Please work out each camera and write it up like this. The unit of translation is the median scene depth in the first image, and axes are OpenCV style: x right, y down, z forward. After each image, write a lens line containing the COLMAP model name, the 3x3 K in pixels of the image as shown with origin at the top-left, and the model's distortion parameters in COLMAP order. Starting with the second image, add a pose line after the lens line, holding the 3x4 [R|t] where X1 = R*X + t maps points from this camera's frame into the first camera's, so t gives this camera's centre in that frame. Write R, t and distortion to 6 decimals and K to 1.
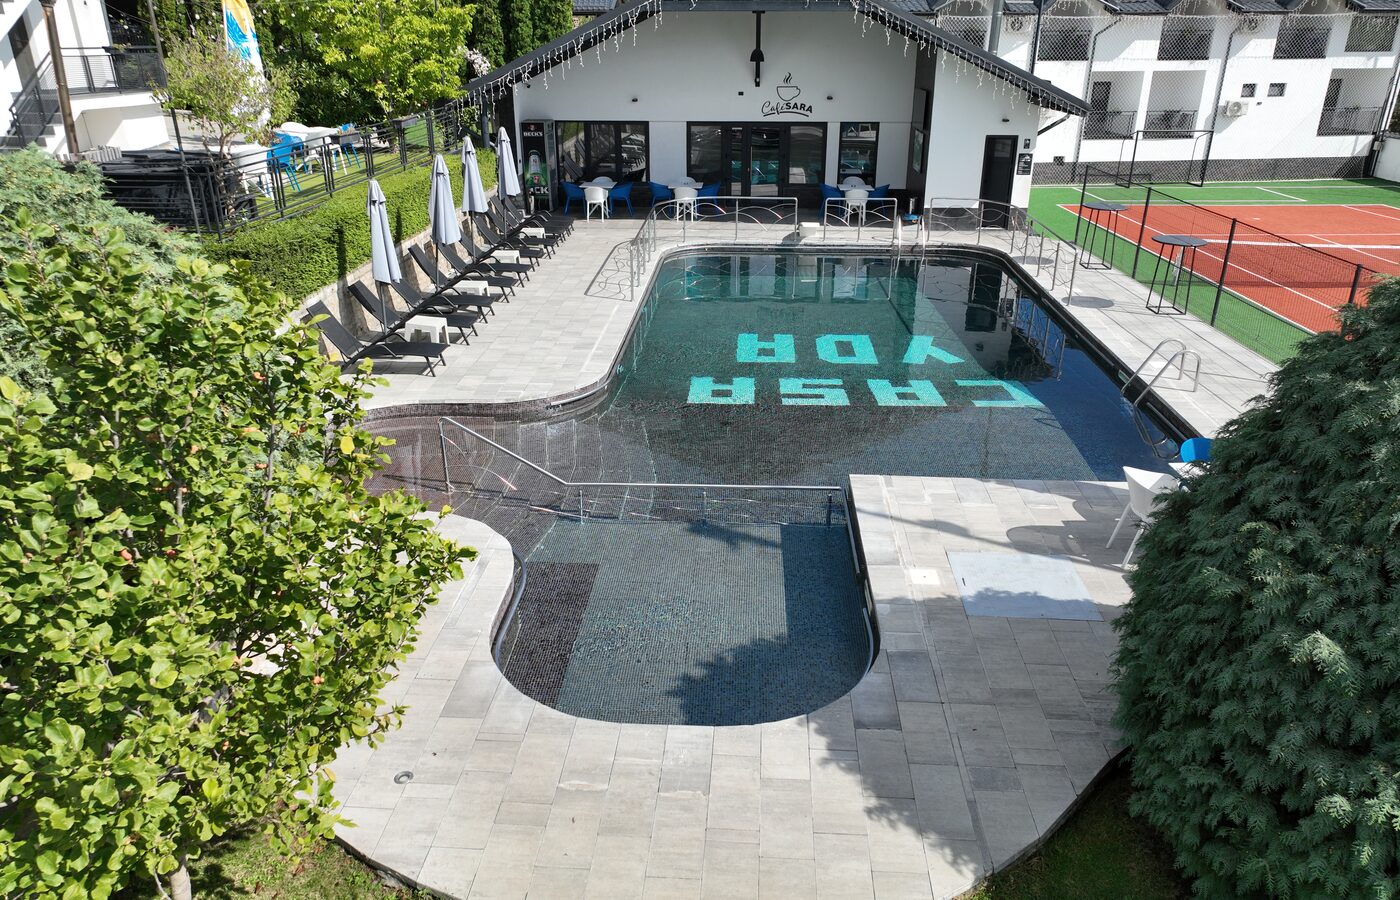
lens RADIAL K [[979.3, 0, 699.7], [0, 979.3, 453.4], [0, 0, 1]] dist [0.002475, 0.010503]
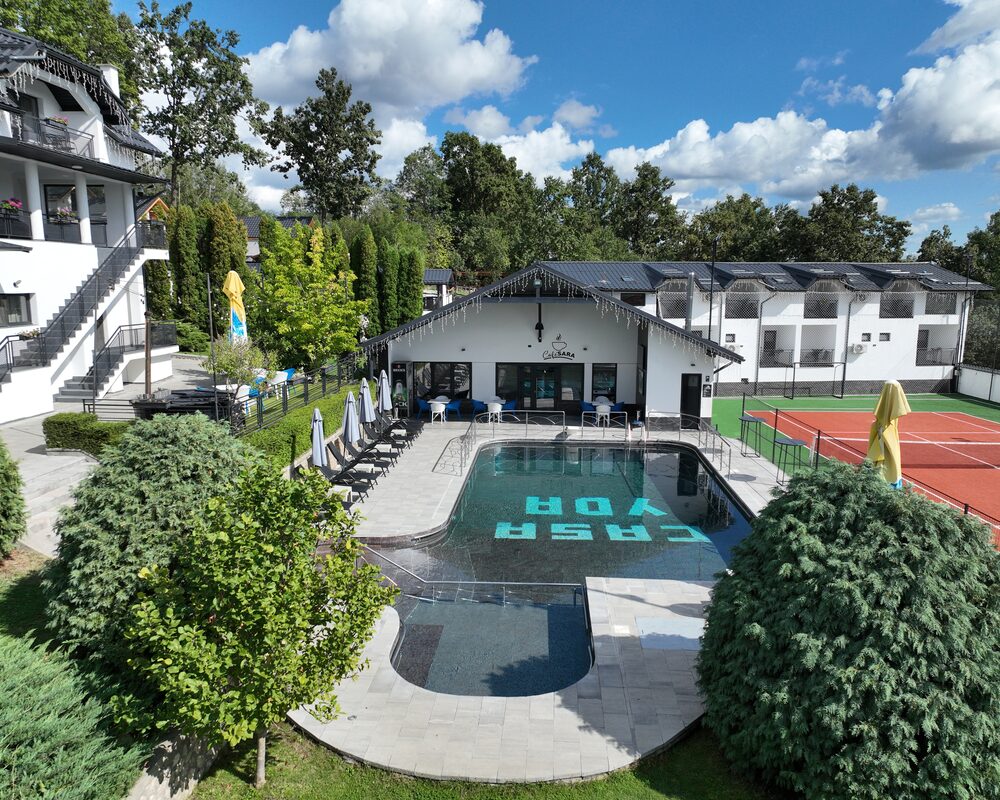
lens RADIAL K [[747.4, 0, 500.0], [0, 747.4, 400.0], [0, 0, 1]] dist [0.001282, 0.013361]
pose [[0.999968, 0.003032, -0.007414, 0.004225], [-0.004762, 0.969315, -0.245778, 0.027427], [0.006441, 0.245805, 0.969298, -0.240509]]
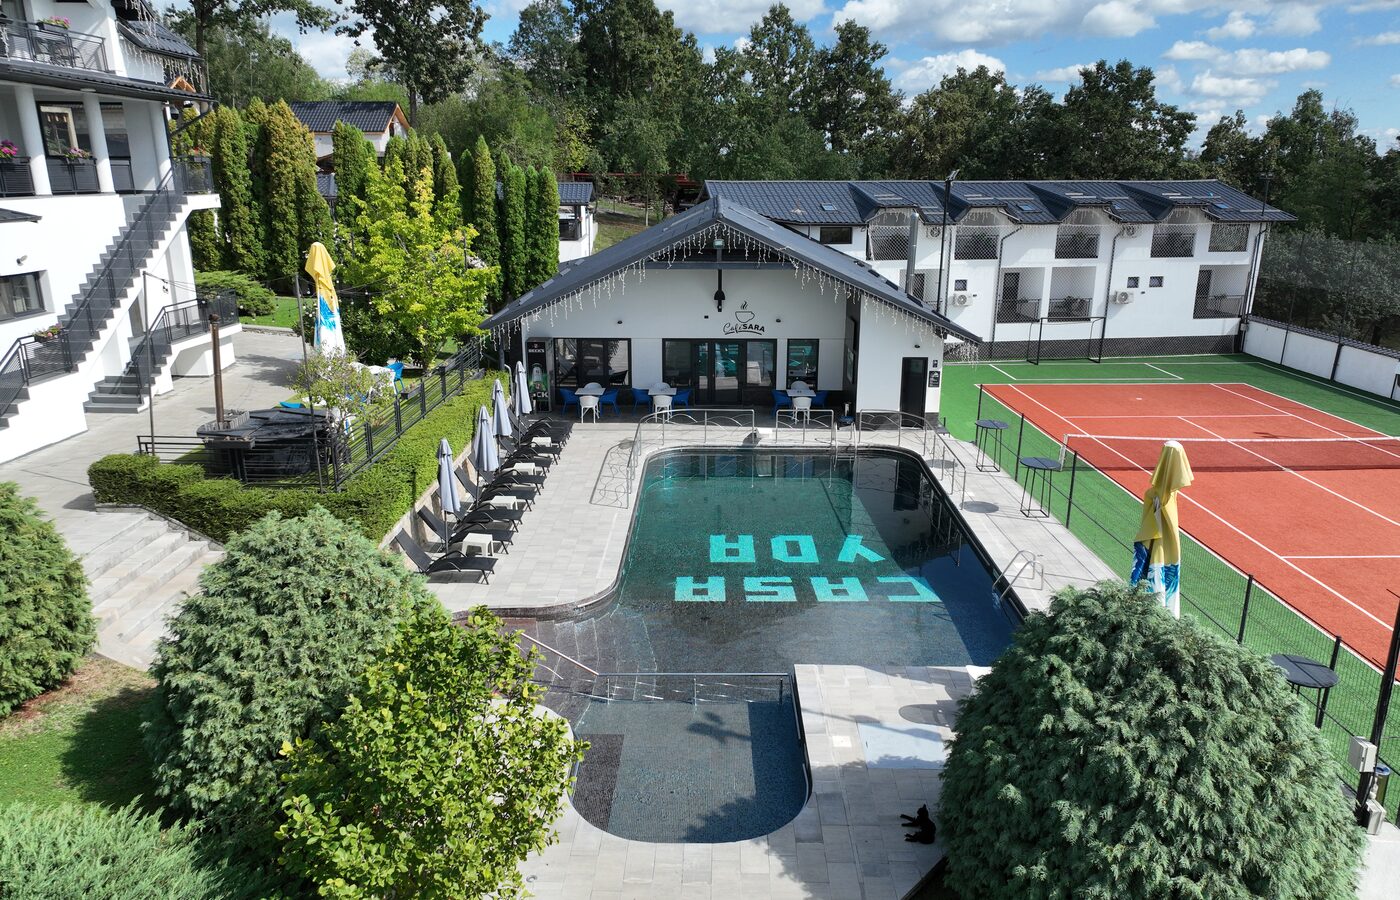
lens RADIAL K [[979.3, 0, 699.7], [0, 979.3, 453.4], [0, 0, 1]] dist [0.002475, 0.010503]
pose [[0.999124, -0.009890, 0.040654, -0.026687], [0.014791, 0.992412, -0.122067, -0.070537], [-0.039139, 0.122561, 0.991689, -0.292638]]
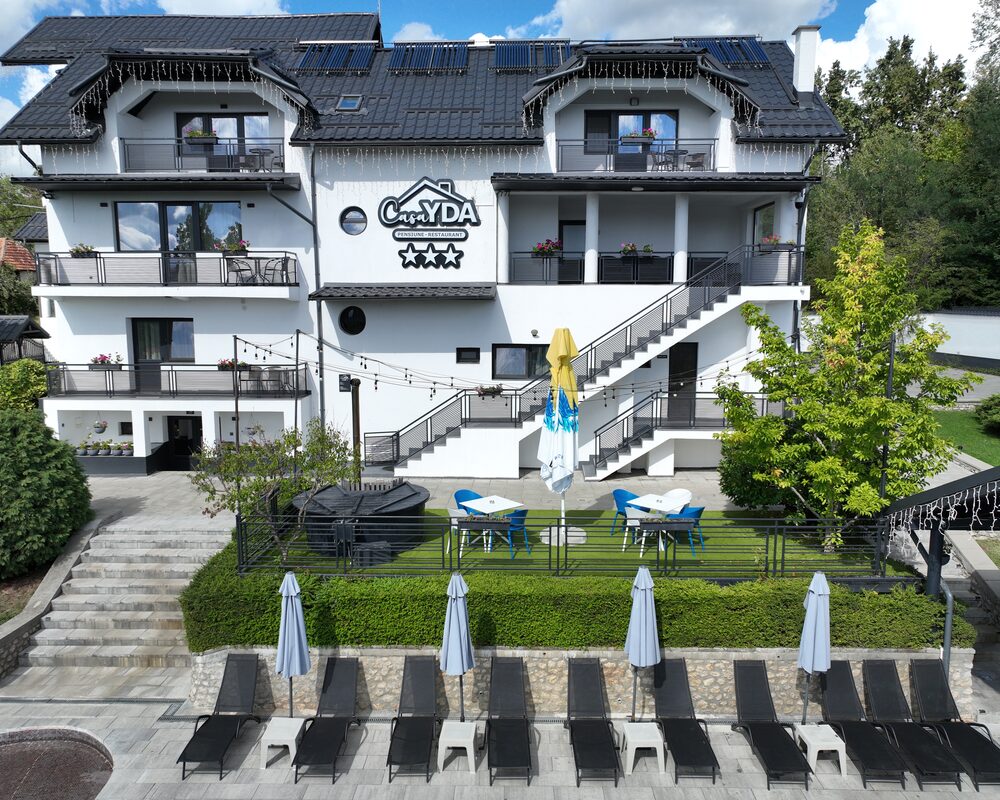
lens RADIAL K [[747.4, 0, 500.0], [0, 747.4, 400.0], [0, 0, 1]] dist [0.001282, 0.013361]
pose [[0.067245, 0.132919, -0.988843, 0.333627], [-0.396809, 0.912896, 0.095726, -0.477395], [0.915435, 0.385945, 0.114131, 0.817099]]
